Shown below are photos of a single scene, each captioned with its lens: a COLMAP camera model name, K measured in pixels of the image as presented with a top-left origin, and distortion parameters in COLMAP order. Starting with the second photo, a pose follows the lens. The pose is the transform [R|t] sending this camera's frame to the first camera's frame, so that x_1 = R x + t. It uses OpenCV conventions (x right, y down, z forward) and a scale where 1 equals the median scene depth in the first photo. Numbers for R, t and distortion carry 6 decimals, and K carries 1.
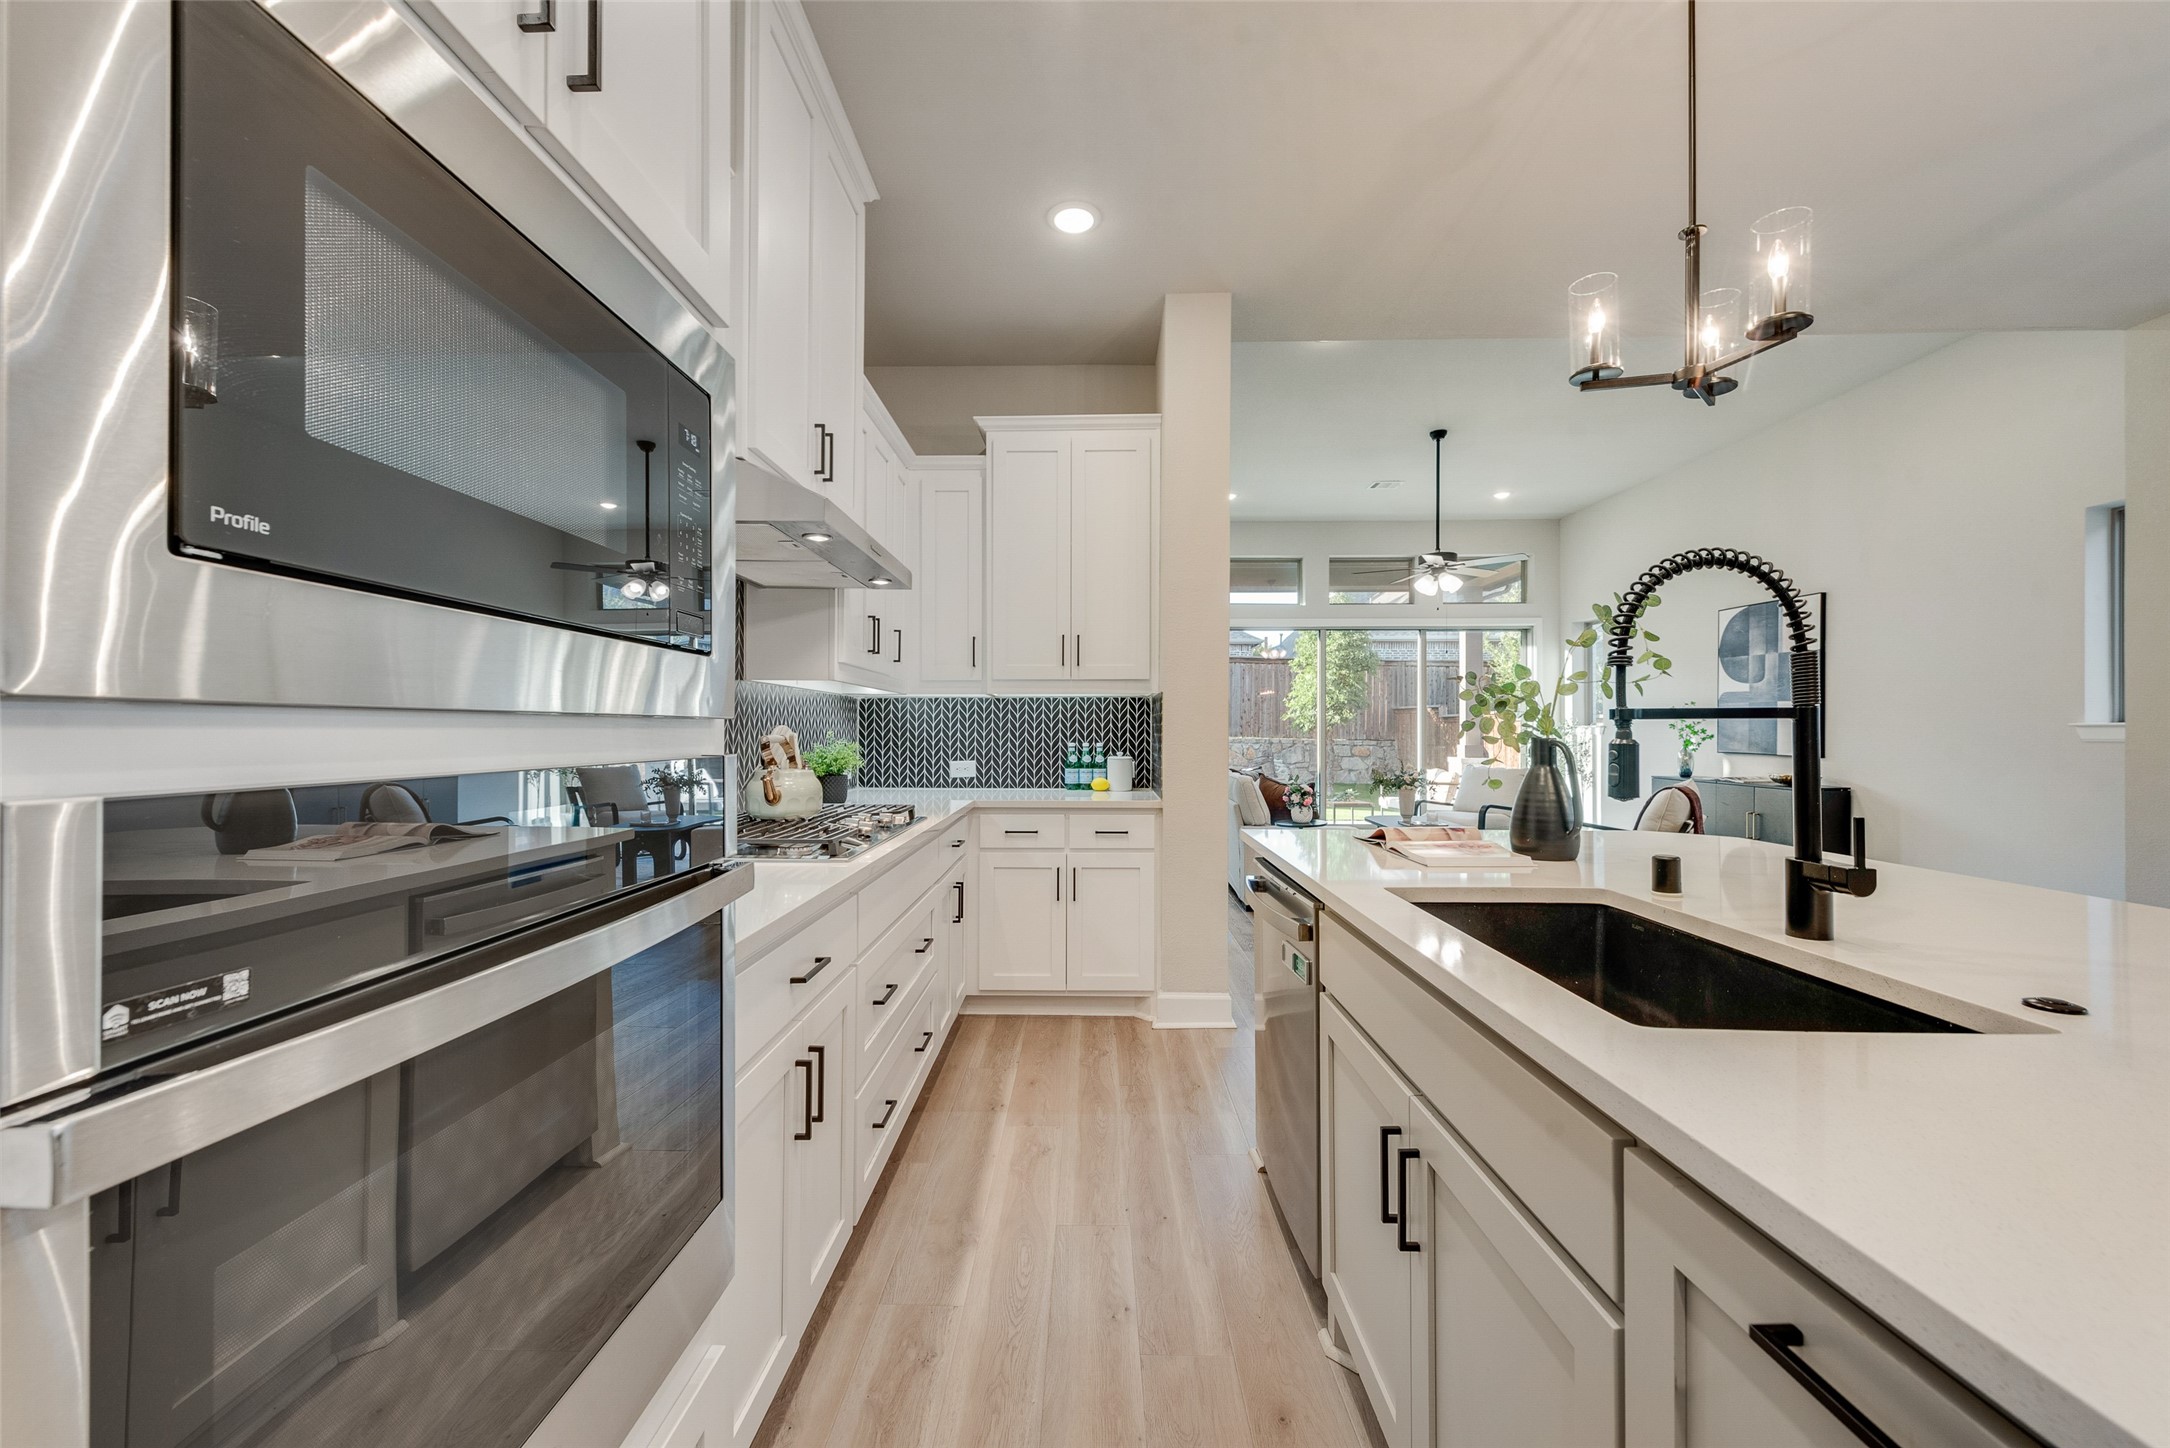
lens RADIAL K [[846.1, 0, 1075.3], [0, 846.1, 724.3], [0, 0, 1]] dist [0.012159, -0.003107]
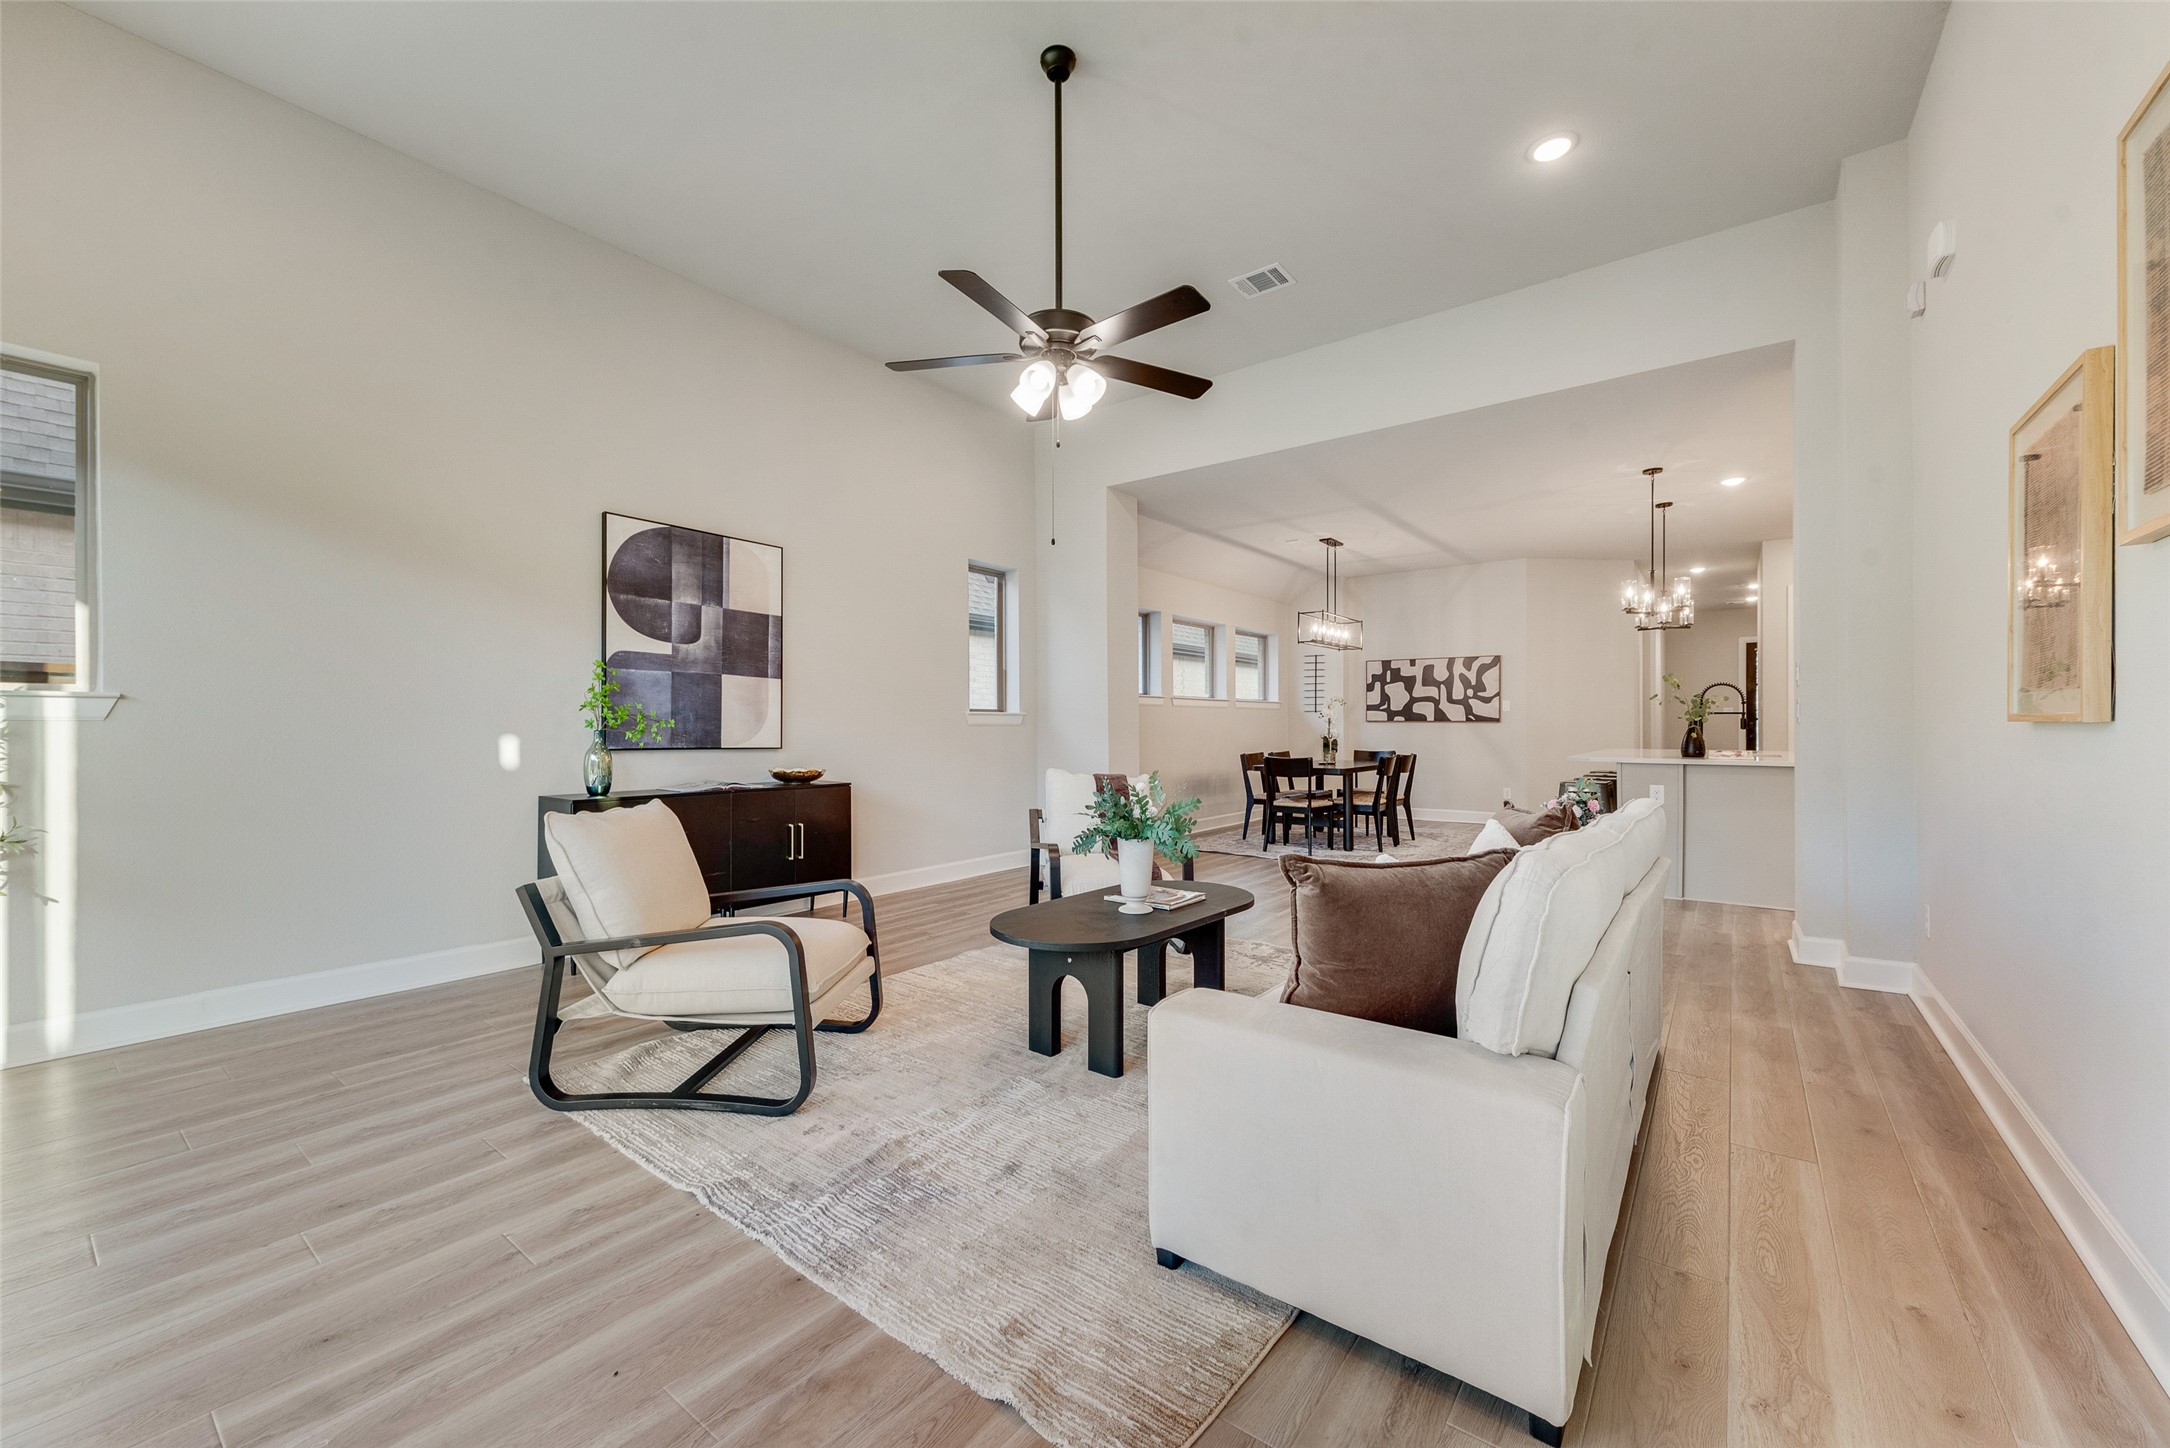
lens RADIAL K [[846.1, 0, 1077.0], [0, 846.1, 729.6], [0, 0, 1]] dist [0.012159, -0.003107]
pose [[-0.807550, -0.002958, 0.589792, 0.243951], [-0.004513, 0.999989, -0.001164, 0.031440], [-0.589782, -0.003601, -0.807555, 2.245891]]
